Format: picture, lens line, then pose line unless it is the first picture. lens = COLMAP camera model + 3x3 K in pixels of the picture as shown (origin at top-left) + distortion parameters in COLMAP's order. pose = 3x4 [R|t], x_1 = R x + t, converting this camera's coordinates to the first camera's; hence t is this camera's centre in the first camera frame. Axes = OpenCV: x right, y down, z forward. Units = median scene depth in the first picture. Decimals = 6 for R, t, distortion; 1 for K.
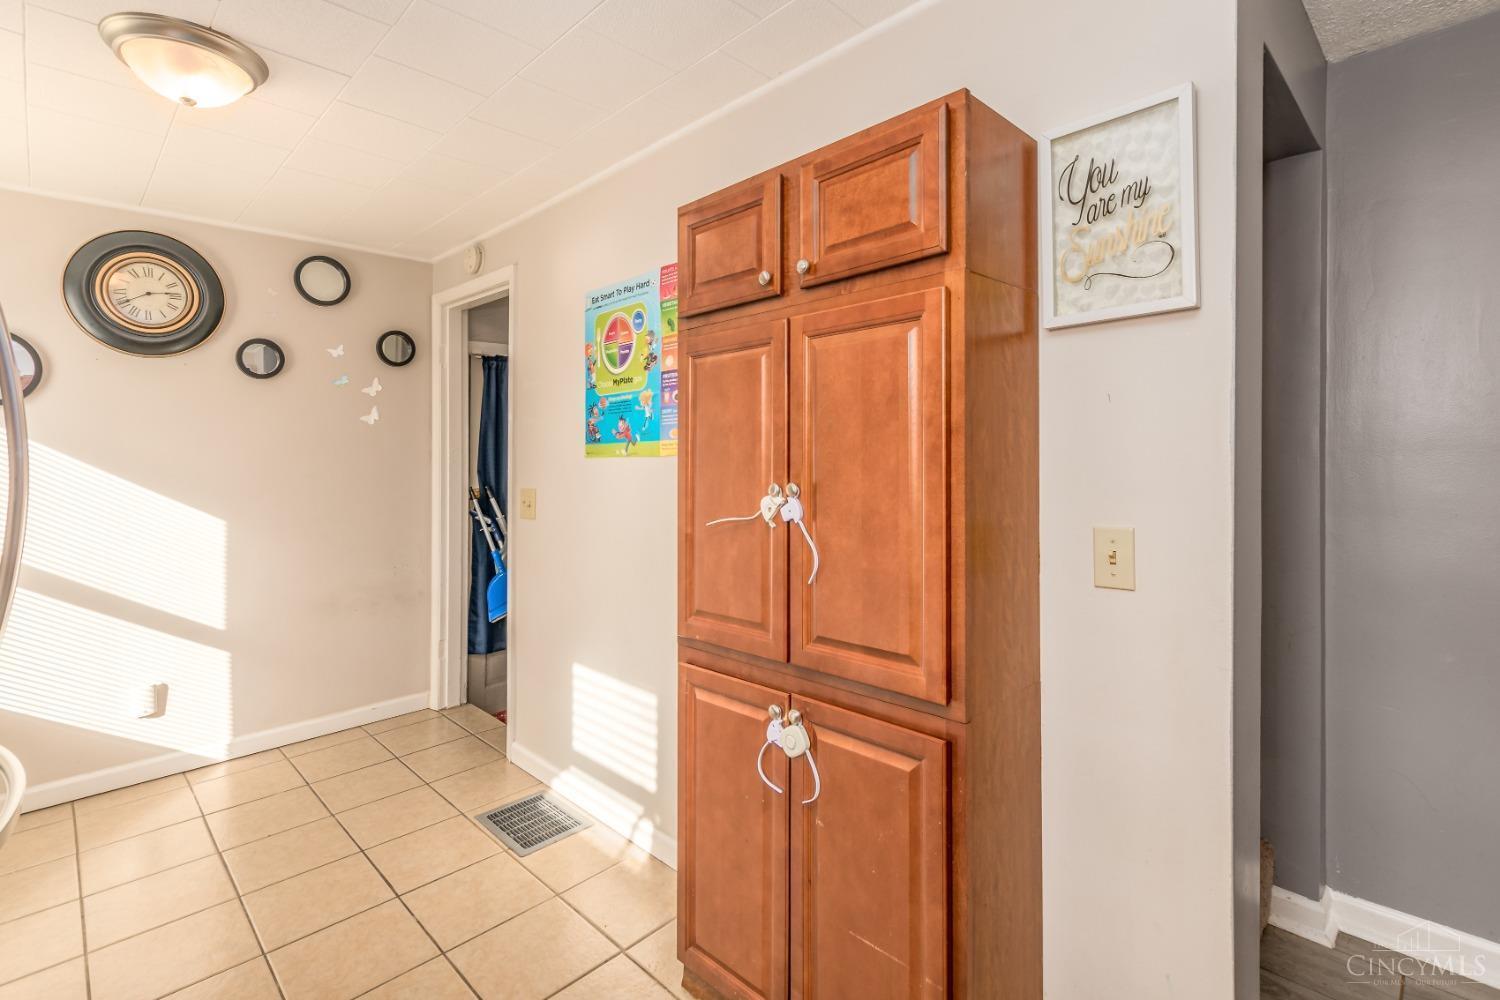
lens RADIAL K [[681.0, 0, 746.9], [0, 681.0, 452.2], [0, 0, 1]] dist [-0.000543, -0.017599]
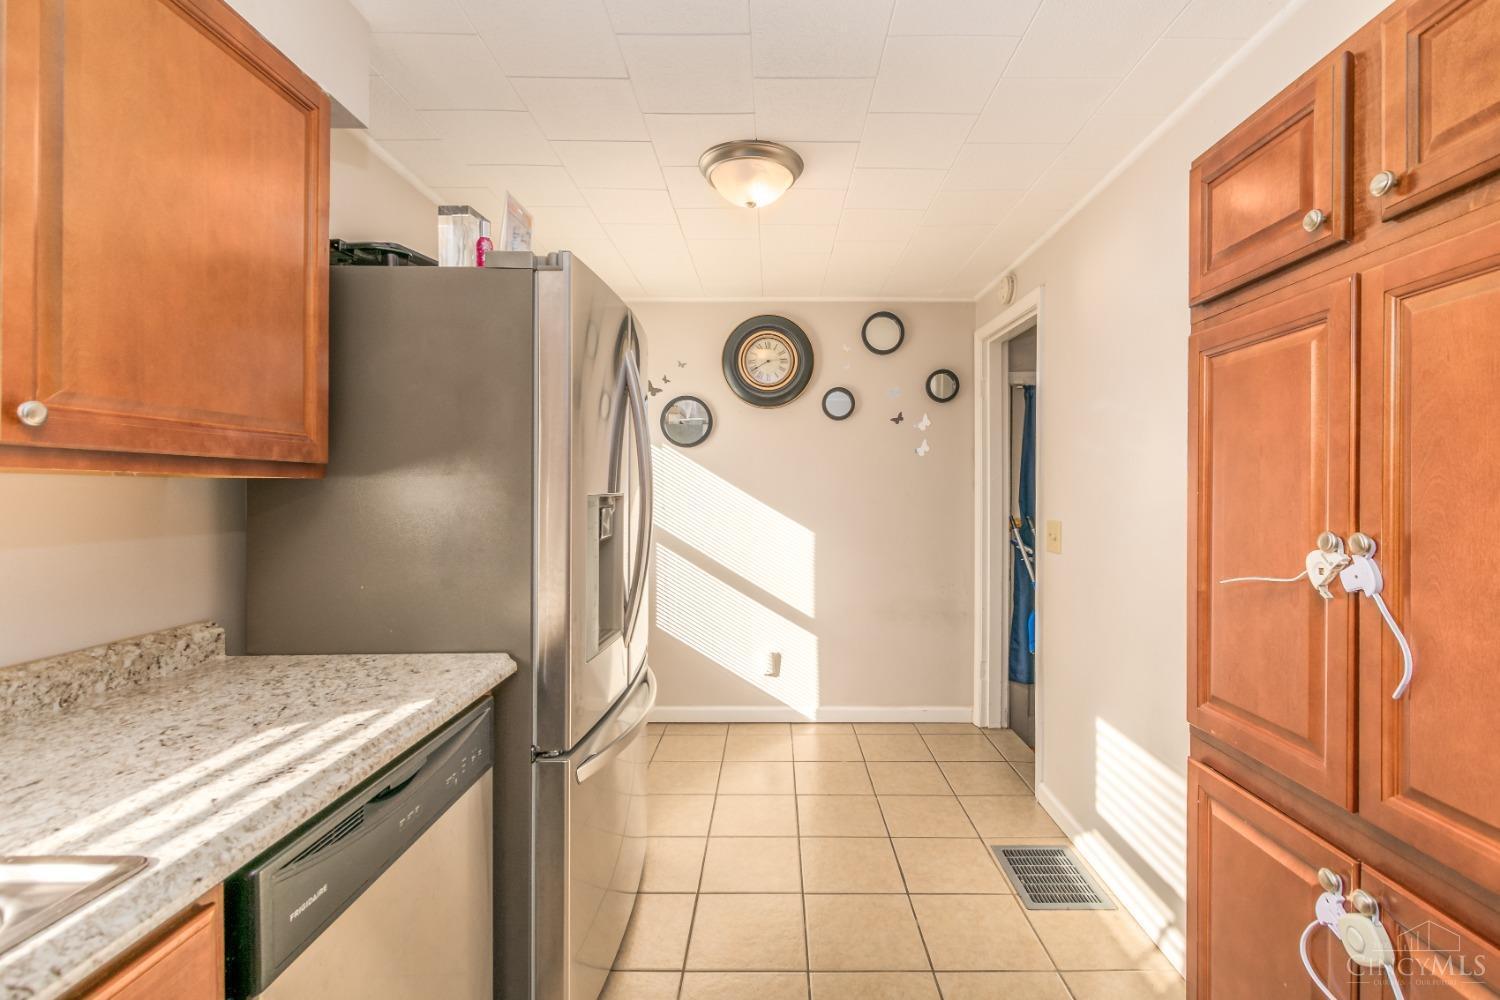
lens RADIAL K [[660.4, 0, 756.1], [0, 660.4, 481.1], [0, 0, 1]] dist [0.001289, -0.000169]
pose [[0.703782, 0.010577, -0.710337, 0.082166], [-0.011824, 0.999925, 0.003174, 0.001242], [0.710318, 0.006166, 0.703854, 0.128744]]
